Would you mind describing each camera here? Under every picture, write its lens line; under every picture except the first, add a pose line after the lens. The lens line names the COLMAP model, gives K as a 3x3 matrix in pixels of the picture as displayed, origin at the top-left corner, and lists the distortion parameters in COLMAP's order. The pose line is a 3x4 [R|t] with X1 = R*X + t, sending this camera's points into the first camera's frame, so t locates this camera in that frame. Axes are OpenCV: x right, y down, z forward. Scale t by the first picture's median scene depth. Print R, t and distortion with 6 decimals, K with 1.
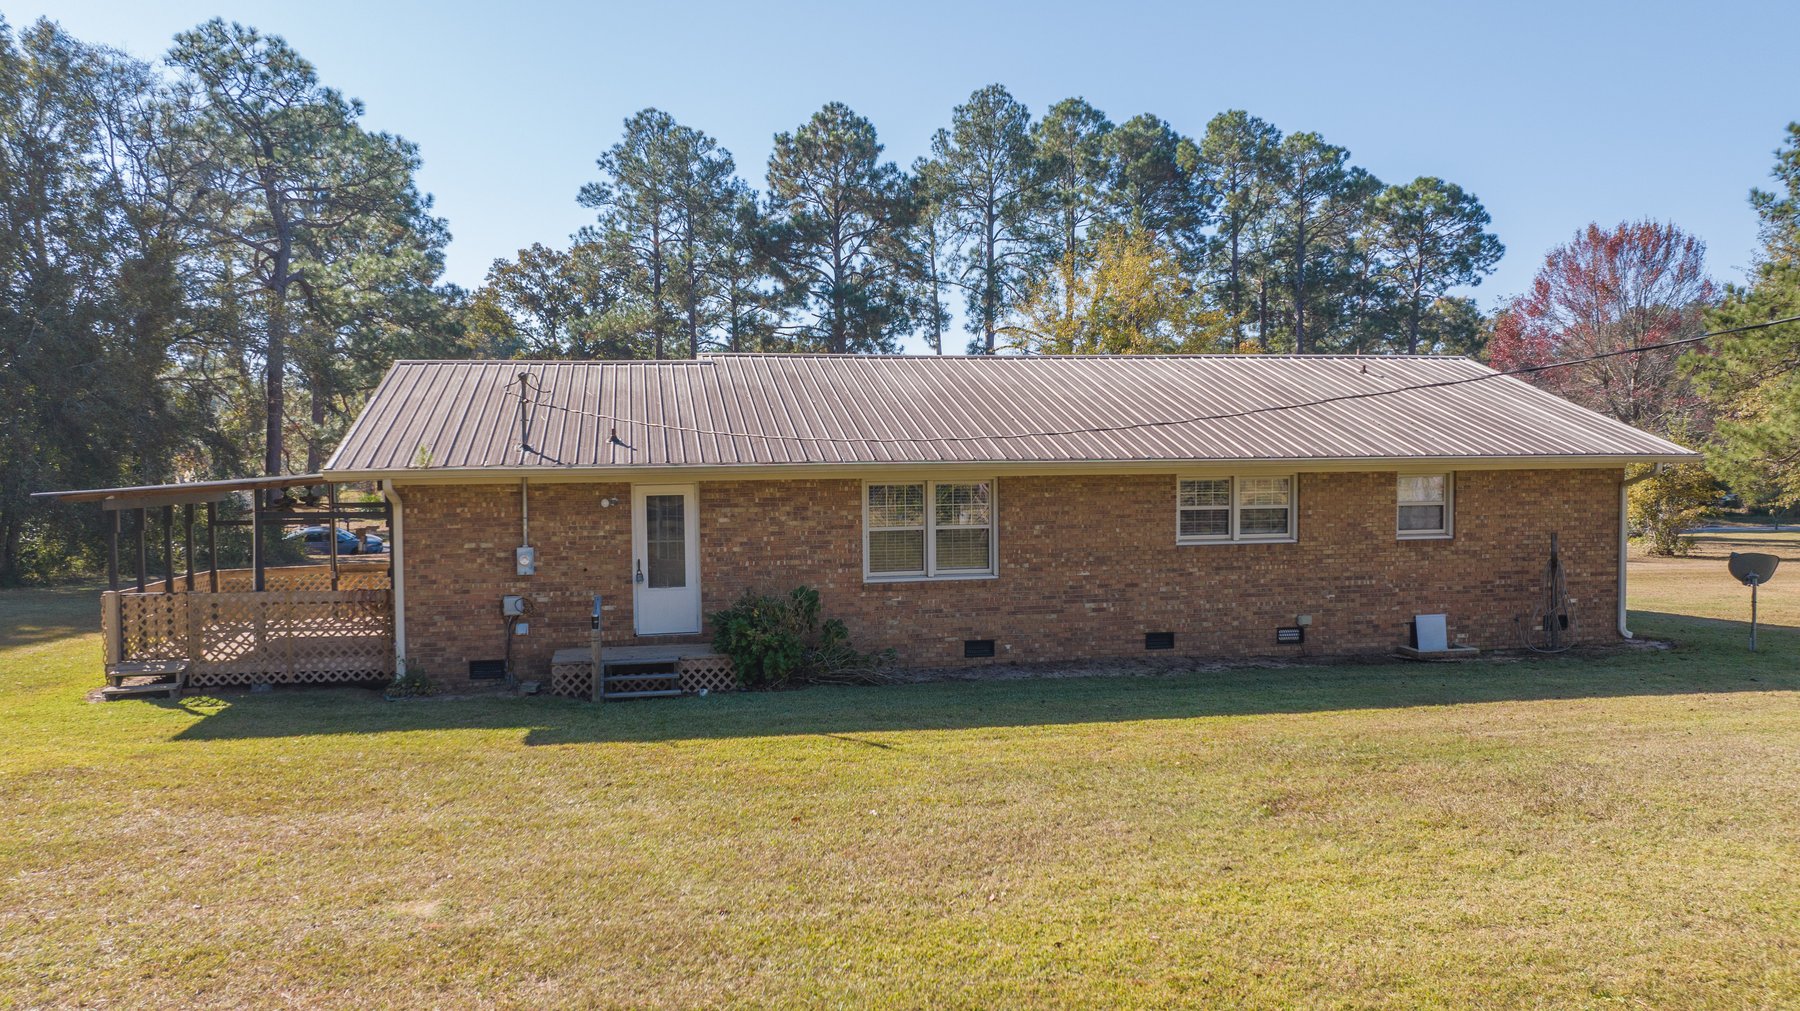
lens RADIAL K [[1271.0, 0, 888.2], [0, 1271.0, 510.8], [0, 0, 1]] dist [-0.034609, 0.038564]
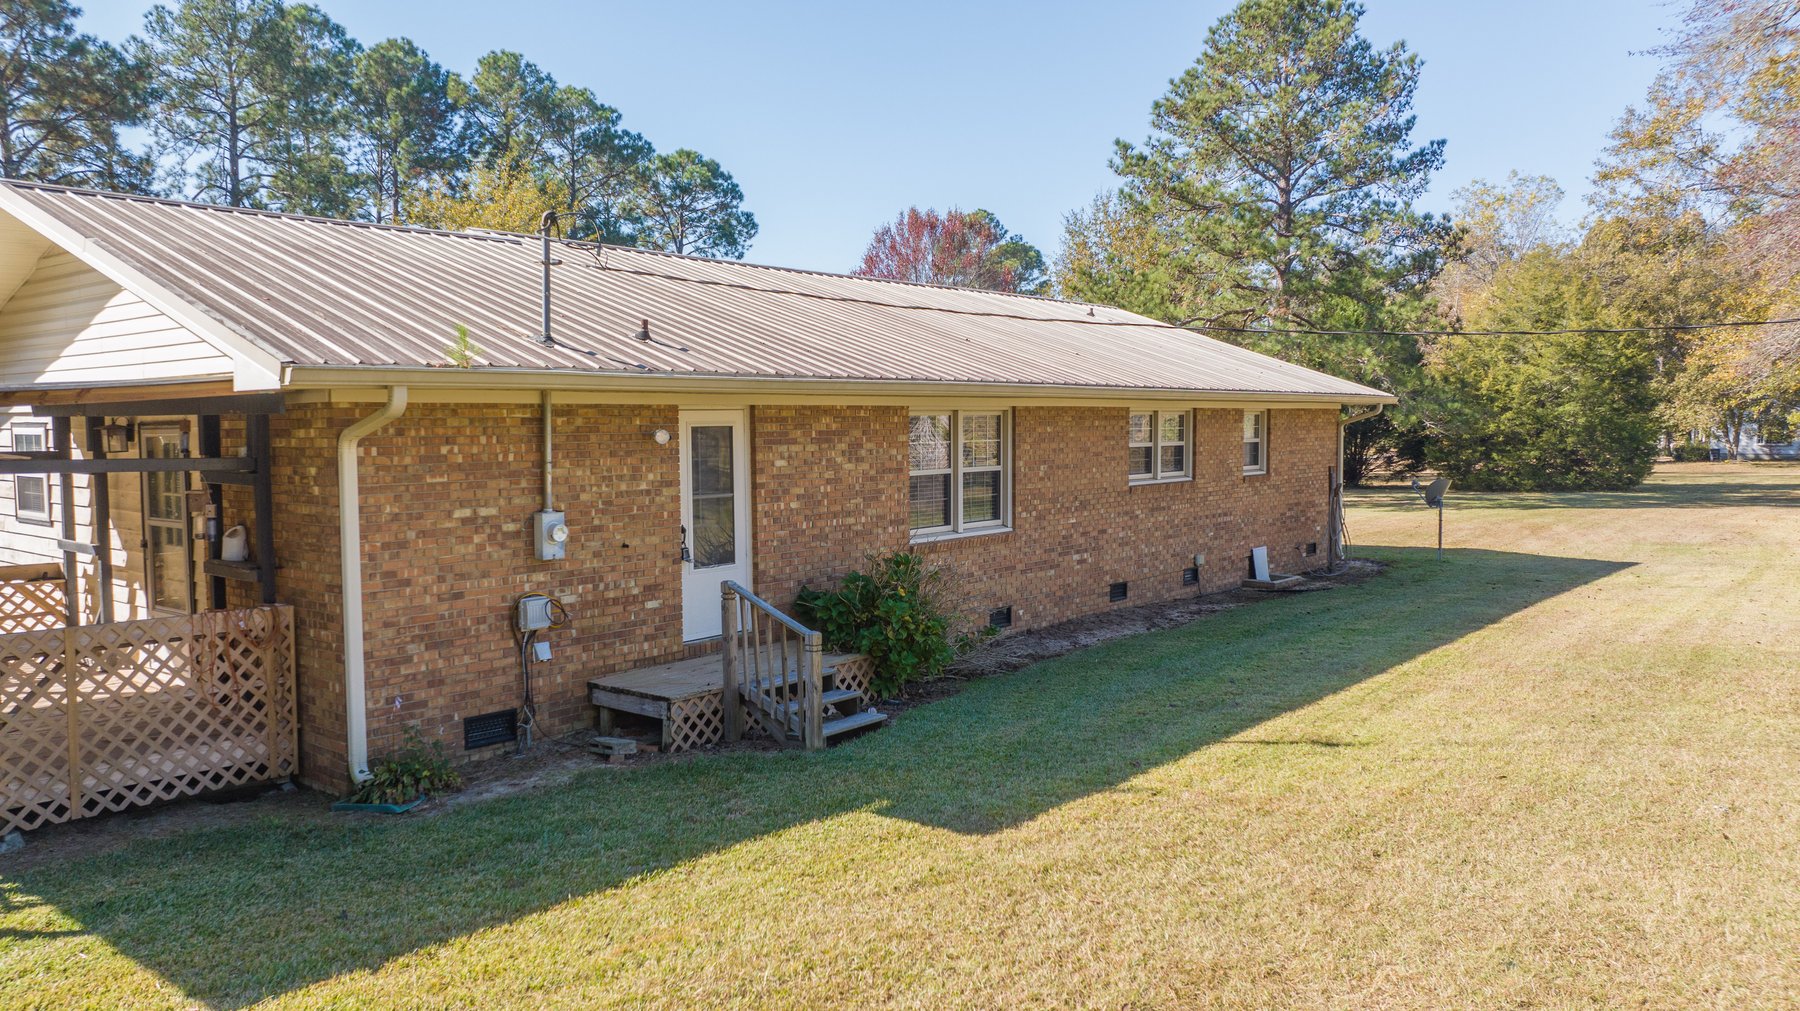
lens RADIAL K [[1271.0, 0, 897.7], [0, 1271.0, 502.9], [0, 0, 1]] dist [-0.034609, 0.038564]
pose [[0.777274, -0.035734, 0.628147, -0.490974], [0.025675, 0.999356, 0.025082, 0.012748], [-0.628639, -0.003368, 0.777690, 0.409526]]
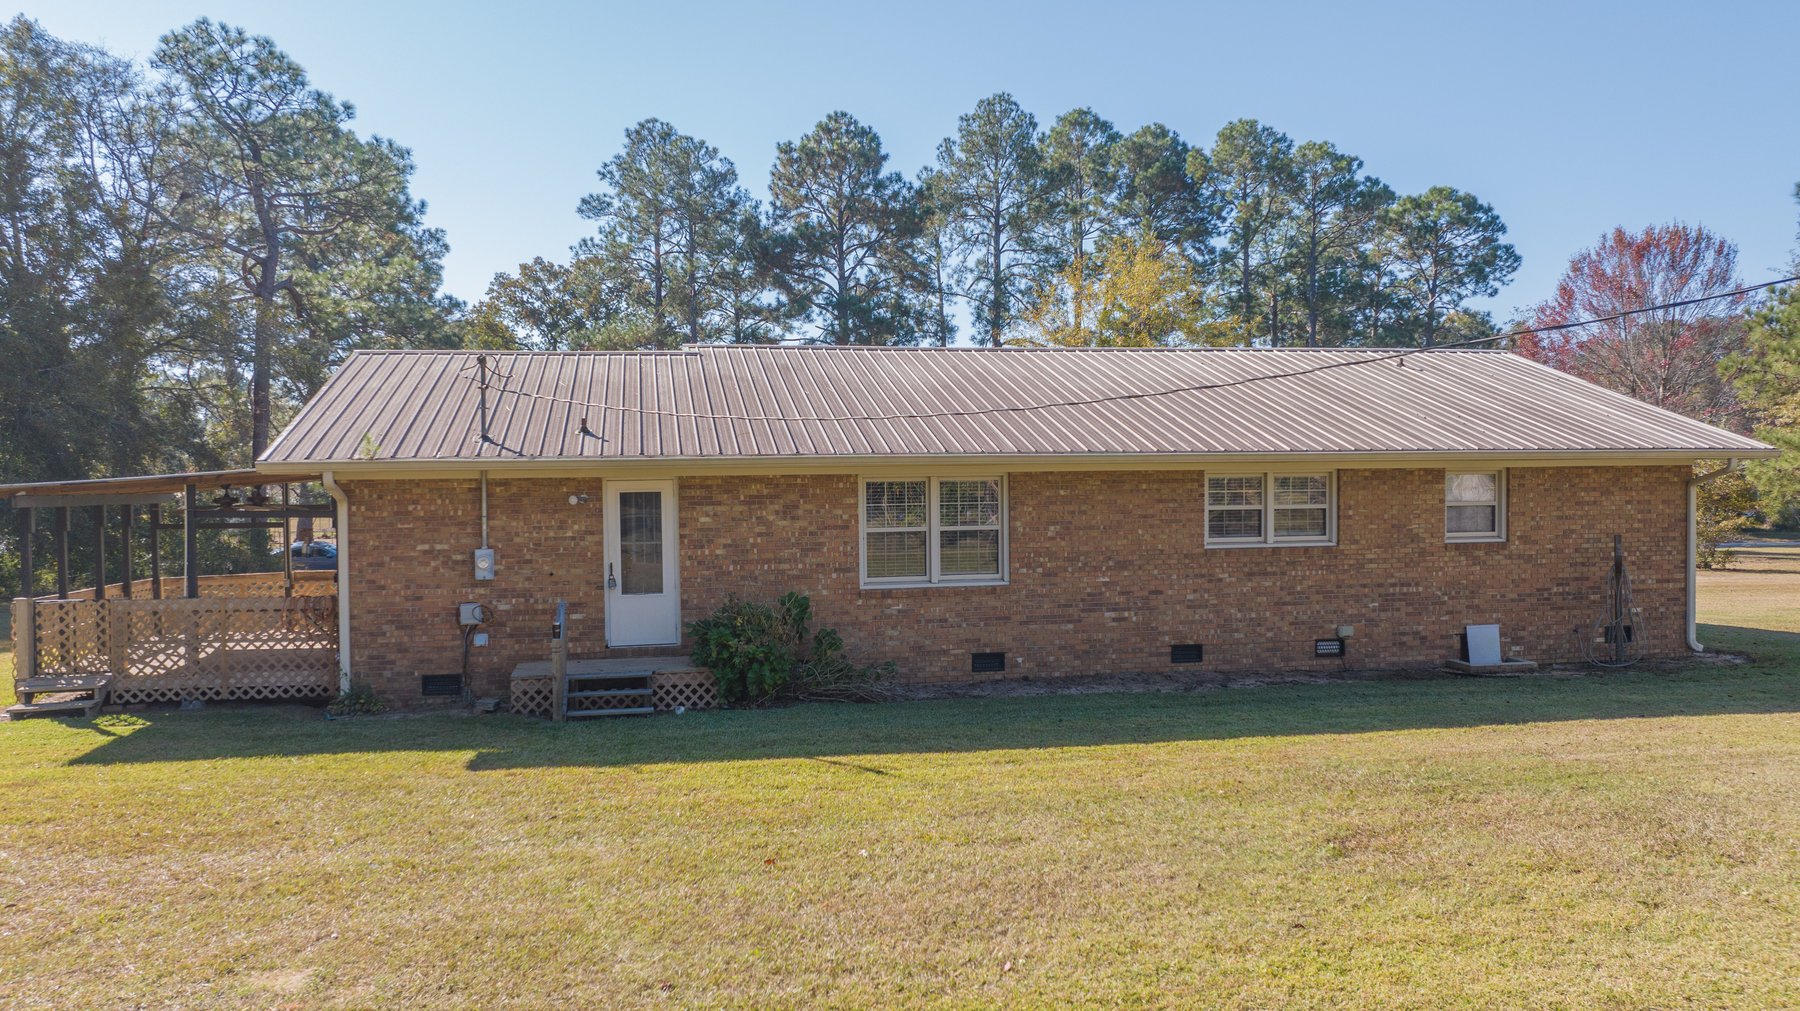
lens RADIAL K [[1271.0, 0, 888.3], [0, 1271.0, 511.2], [0, 0, 1]] dist [-0.034609, 0.038564]
pose [[0.999987, -0.000783, -0.005132, 0.005299], [0.000704, 0.999880, -0.015444, 0.014760], [0.005144, 0.015440, 0.999868, 0.092258]]
